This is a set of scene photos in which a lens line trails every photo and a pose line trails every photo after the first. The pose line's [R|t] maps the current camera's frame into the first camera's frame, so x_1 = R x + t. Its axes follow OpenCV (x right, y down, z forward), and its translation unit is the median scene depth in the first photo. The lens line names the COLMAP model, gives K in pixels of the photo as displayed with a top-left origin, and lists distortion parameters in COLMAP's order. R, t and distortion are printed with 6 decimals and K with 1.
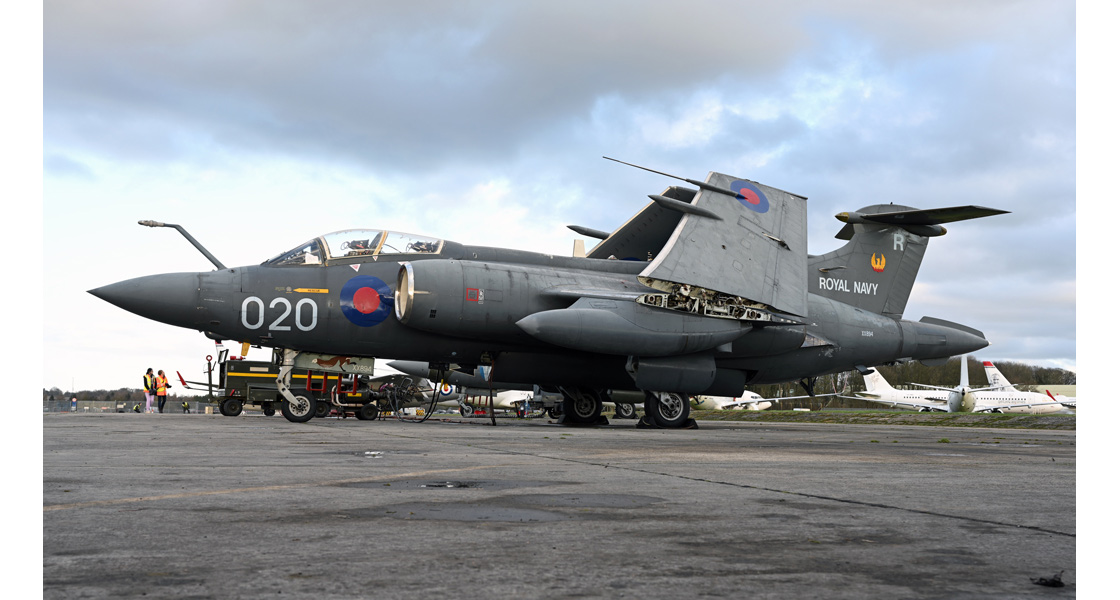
lens RADIAL K [[1054.4, 0, 557.9], [0, 1054.4, 307.5], [0, 0, 1]] dist [0.022681, 0.000000]
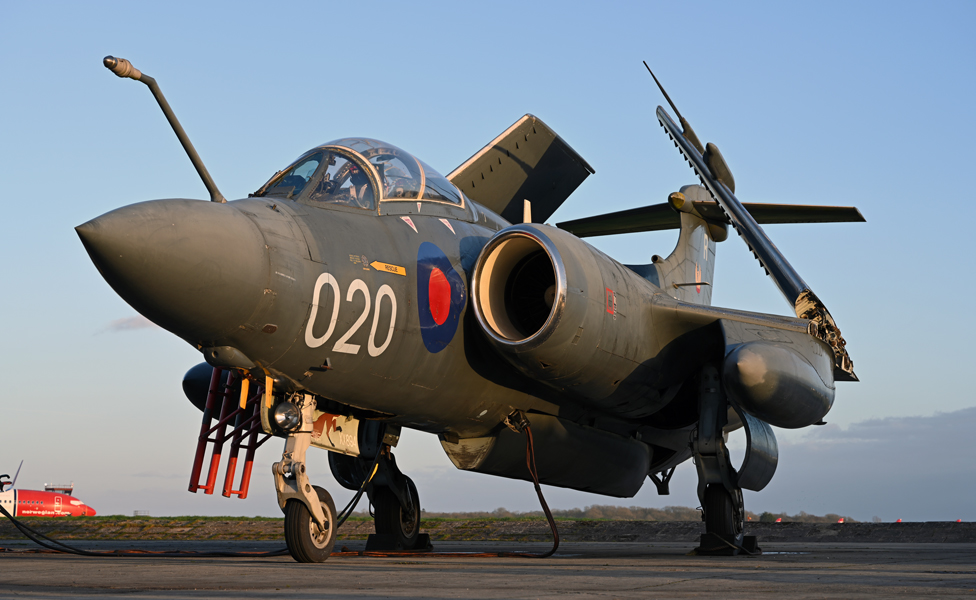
lens RADIAL K [[1960.5, 0, 486.3], [0, 1960.5, 273.7], [0, 0, 1]] dist [0.028920, 0.000000]
pose [[0.676929, 0.077981, 0.731906, -0.810353], [-0.062217, 0.996875, -0.048669, 0.024241], [-0.733414, -0.012592, 0.679665, 0.394818]]
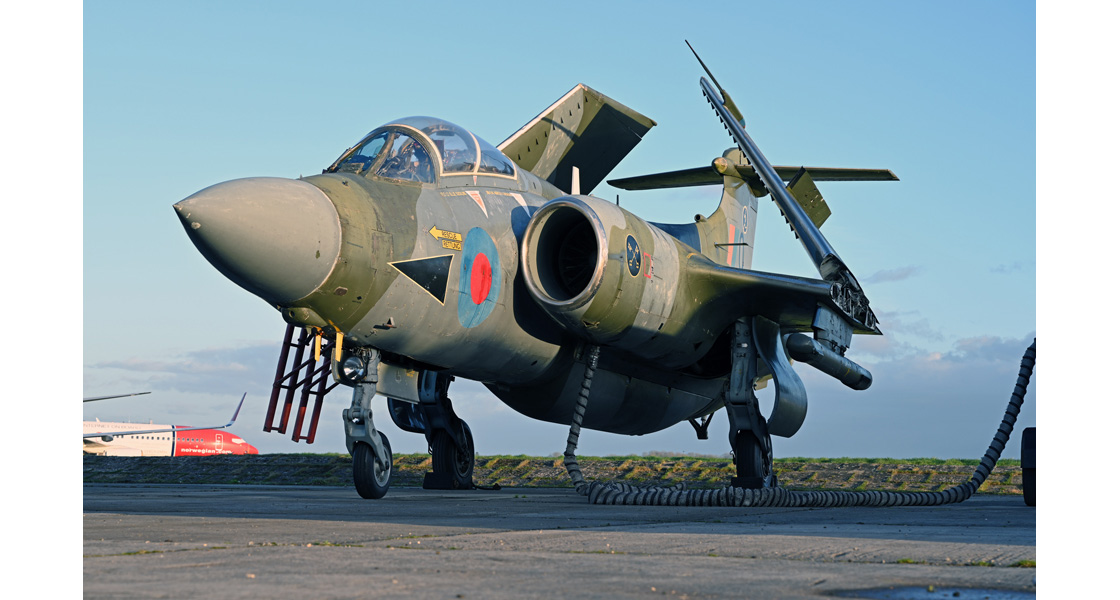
lens RADIAL K [[1990.8, 0, 561.2], [0, 1990.8, 290.3], [0, 0, 1]] dist [0.048089, 0.000000]
pose [[0.671451, 0.055812, 0.738944, -0.889097], [-0.074106, 0.997218, -0.007982, 0.012807], [-0.737335, -0.049401, 0.673719, 0.313694]]
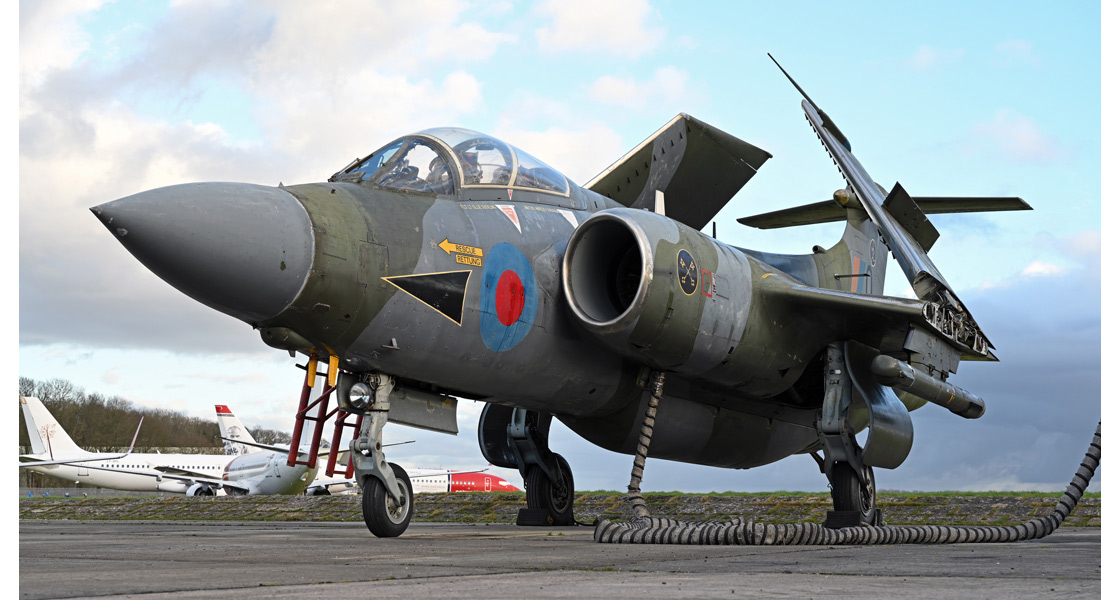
lens RADIAL K [[1711.9, 0, 566.5], [0, 1711.9, 304.0], [0, 0, 1]] dist [0.019902, 0.000000]
pose [[0.767115, 0.059716, 0.638724, -0.670473], [-0.054823, 0.998118, -0.027474, 0.024972], [-0.639163, -0.013941, 0.768945, 0.387345]]
